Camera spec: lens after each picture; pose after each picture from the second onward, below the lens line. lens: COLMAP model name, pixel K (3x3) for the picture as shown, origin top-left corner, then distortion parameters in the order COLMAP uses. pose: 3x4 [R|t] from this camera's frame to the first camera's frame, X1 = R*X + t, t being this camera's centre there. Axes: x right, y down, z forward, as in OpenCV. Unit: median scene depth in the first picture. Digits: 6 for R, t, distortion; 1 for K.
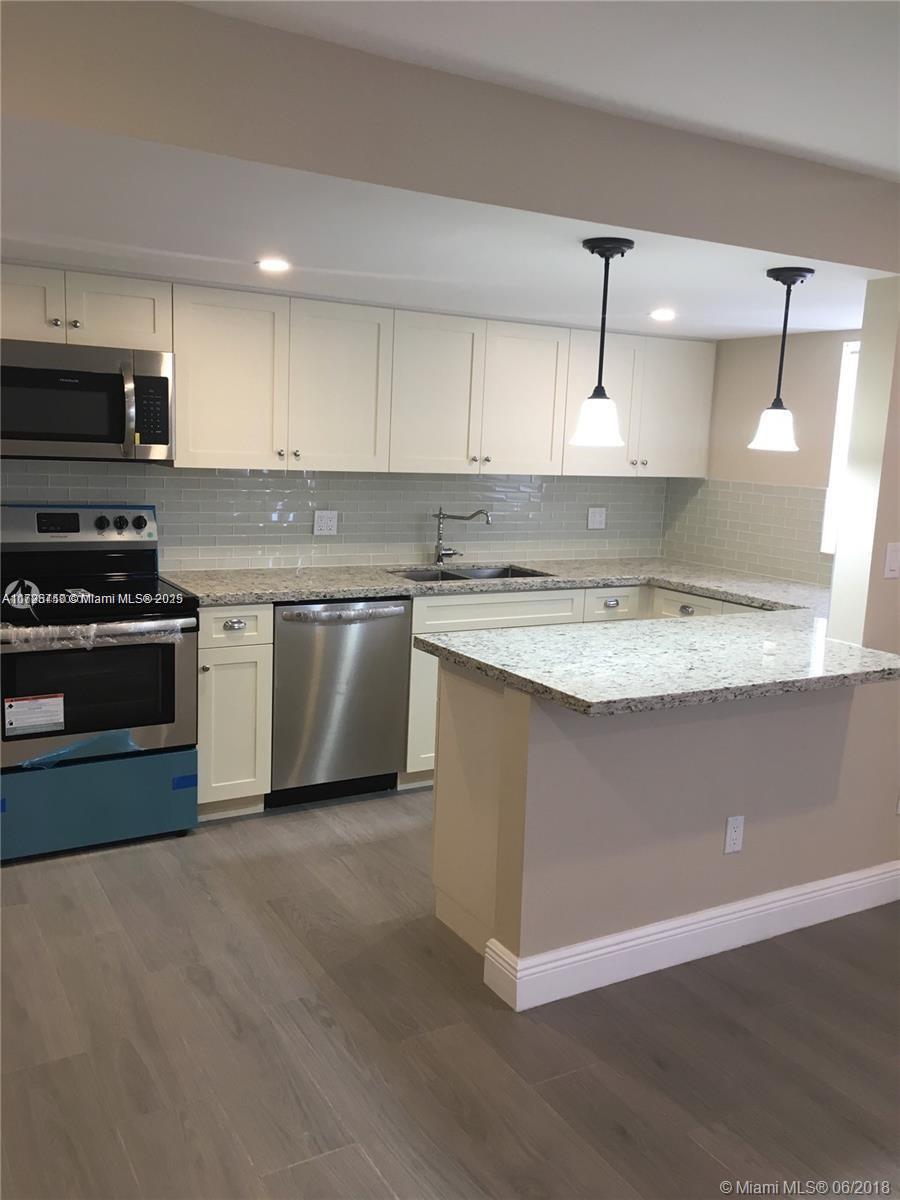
lens RADIAL K [[1026.0, 0, 451.7], [0, 1026.0, 588.5], [0, 0, 1]] dist [0.072968, -0.106773]
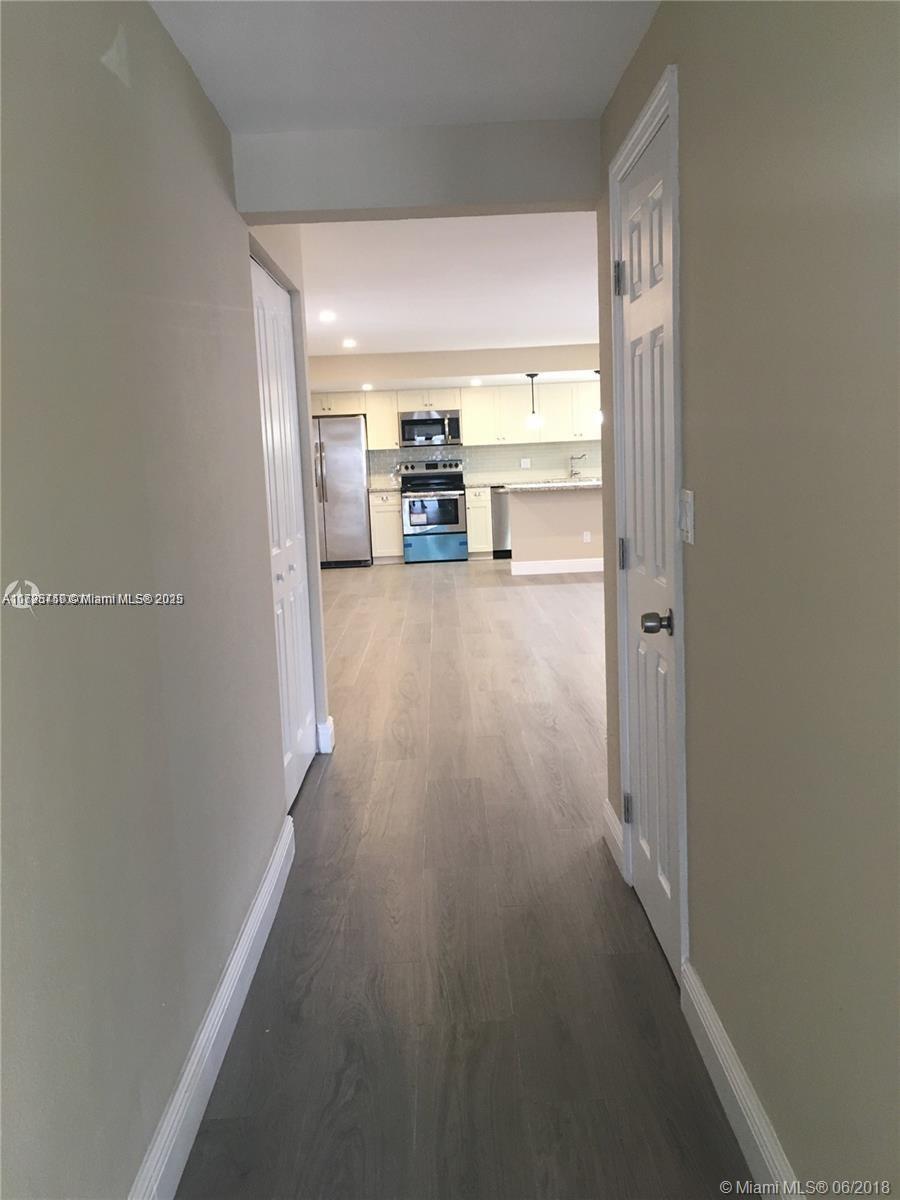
lens RADIAL K [[1017.5, 0, 450.0], [0, 1017.5, 600.0], [0, 0, 1]] dist [0.033998, -0.060898]
pose [[0.866488, -0.006817, -0.499152, 1.269572], [0.008382, 0.999964, 0.000893, 0.356548], [0.499128, -0.004958, 0.866514, -1.743936]]
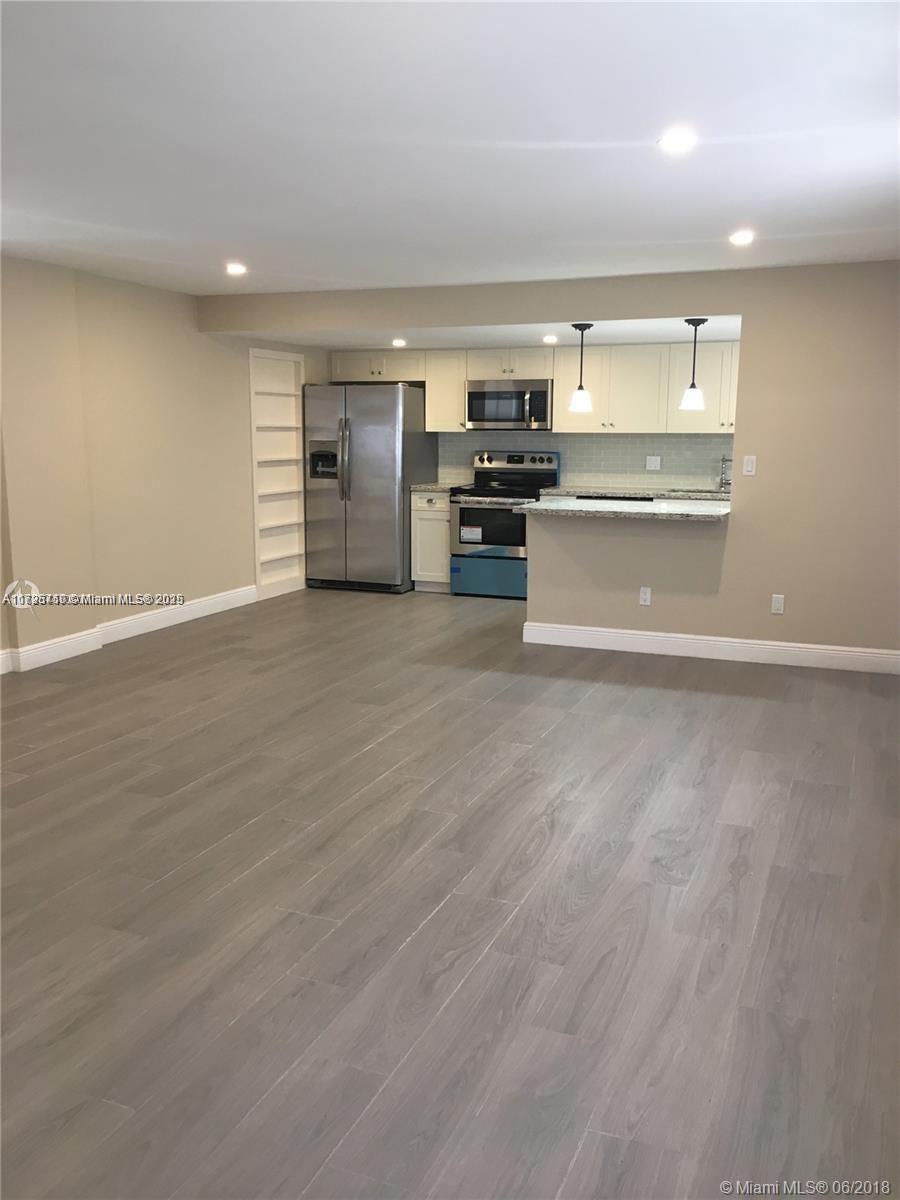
lens RADIAL K [[1017.5, 0, 450.0], [0, 1017.5, 600.0], [0, 0, 1]] dist [0.033998, -0.060898]
pose [[0.602147, 0.096725, -0.792505, 1.349751], [-0.093489, 0.994348, 0.050326, 0.145556], [0.792893, 0.043787, 0.607786, -0.450122]]
